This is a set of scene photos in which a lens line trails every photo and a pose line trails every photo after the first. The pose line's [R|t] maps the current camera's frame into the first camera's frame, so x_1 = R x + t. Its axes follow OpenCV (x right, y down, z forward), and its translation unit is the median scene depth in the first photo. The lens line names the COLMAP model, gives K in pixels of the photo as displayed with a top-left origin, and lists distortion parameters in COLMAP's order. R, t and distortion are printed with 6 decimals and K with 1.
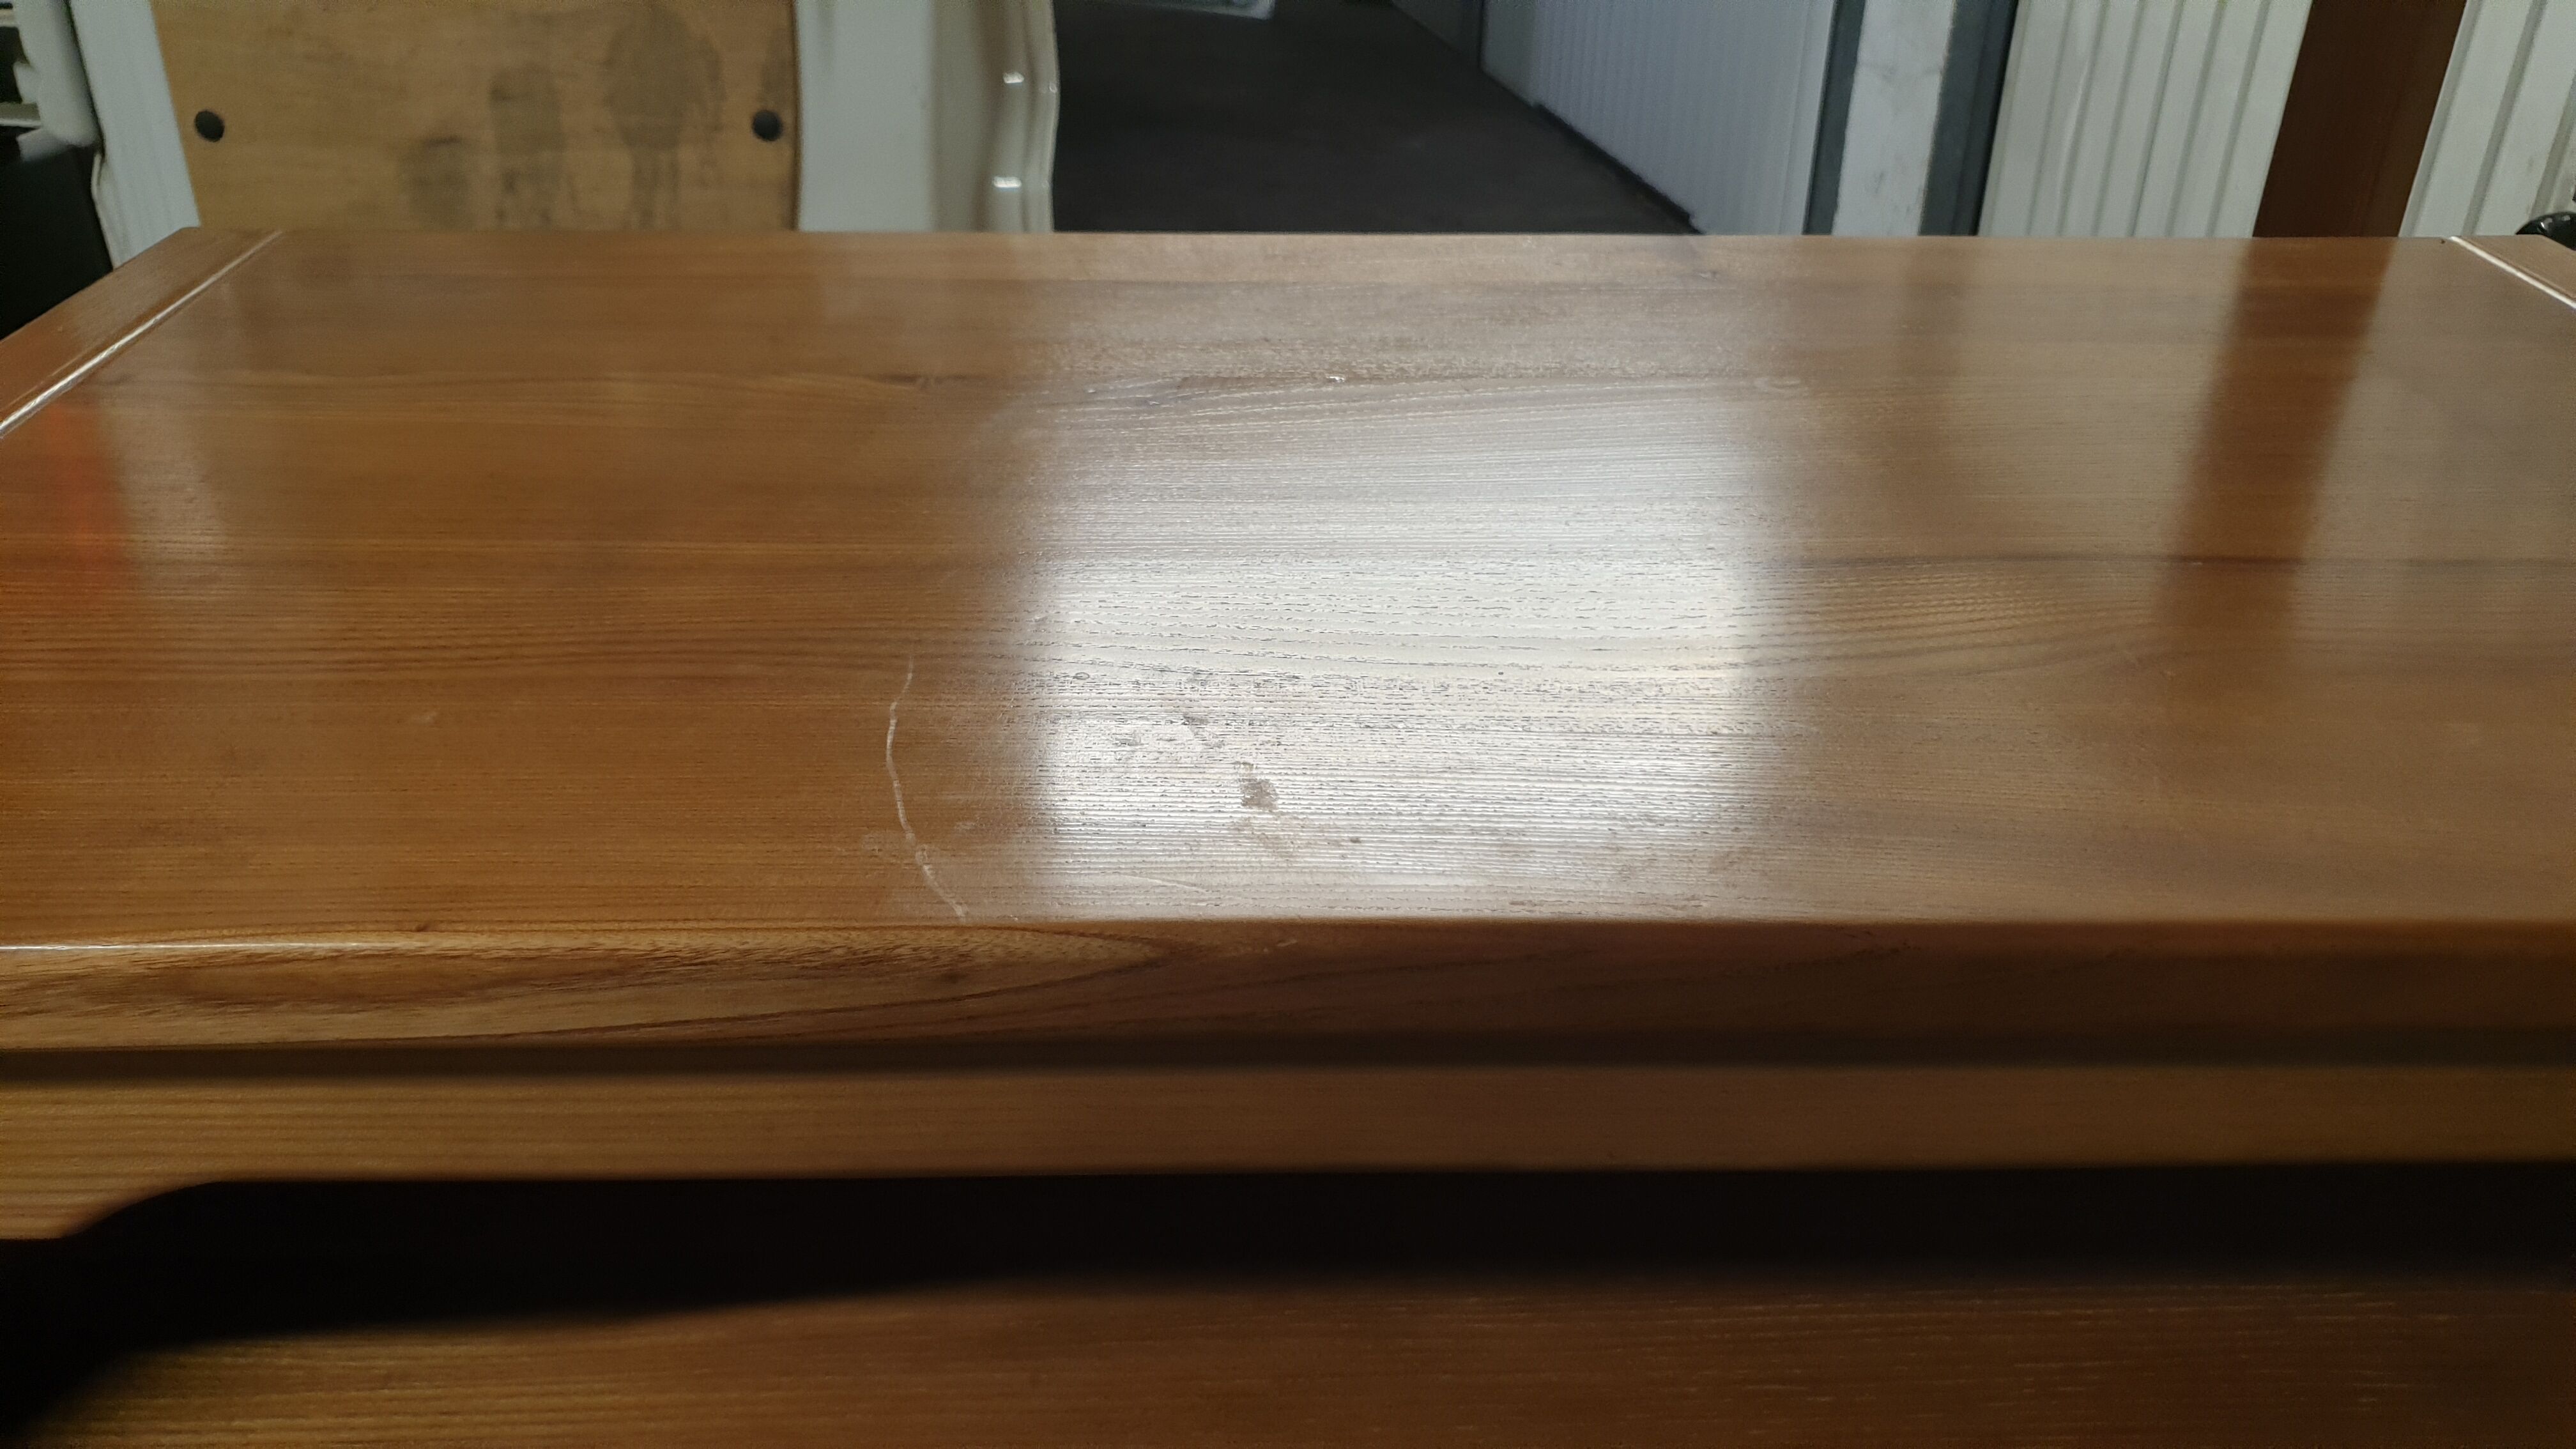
lens RADIAL K [[2060.9, 0, 1279.4], [0, 2060.9, 727.5], [0, 0, 1]] dist [0.000702, 0.015368]
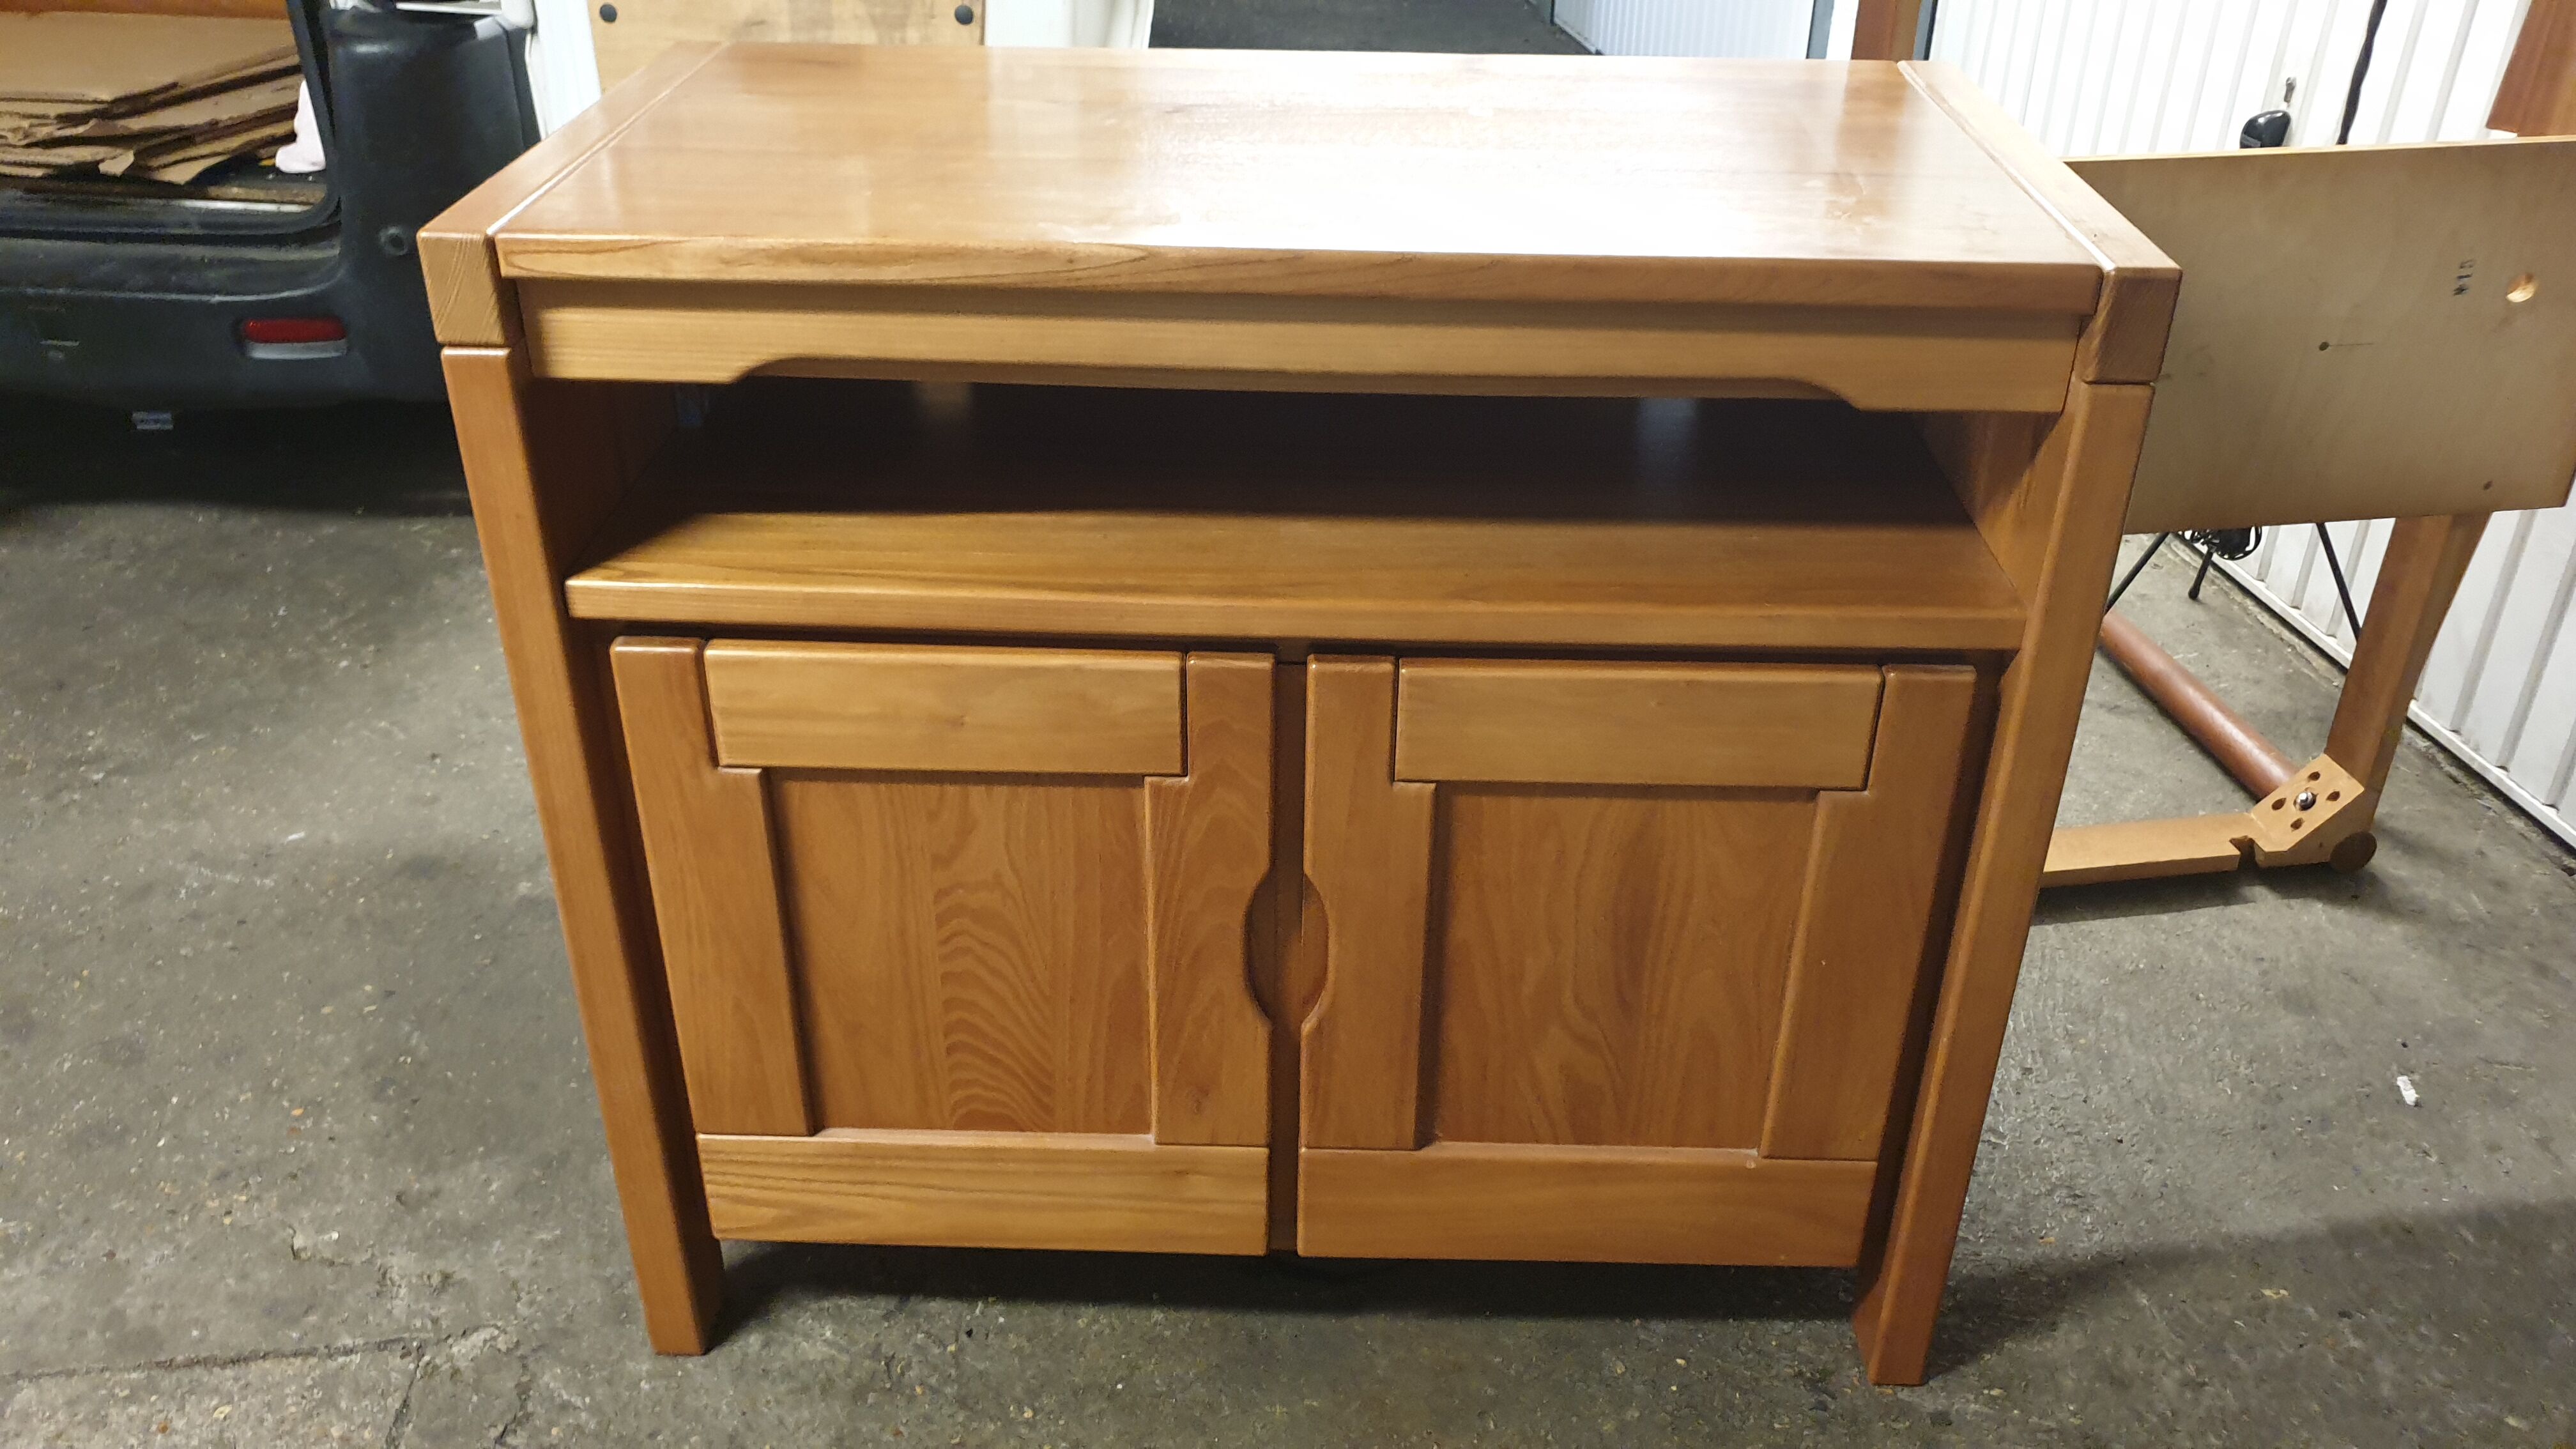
lens RADIAL K [[2060.9, 0, 1273.6], [0, 2060.9, 727.9], [0, 0, 1]] dist [0.000702, 0.015368]
pose [[0.997880, 0.030015, -0.057746, 0.089052], [-0.029260, 0.999475, 0.013878, 0.213726], [0.058133, -0.012159, 0.998235, -0.536300]]
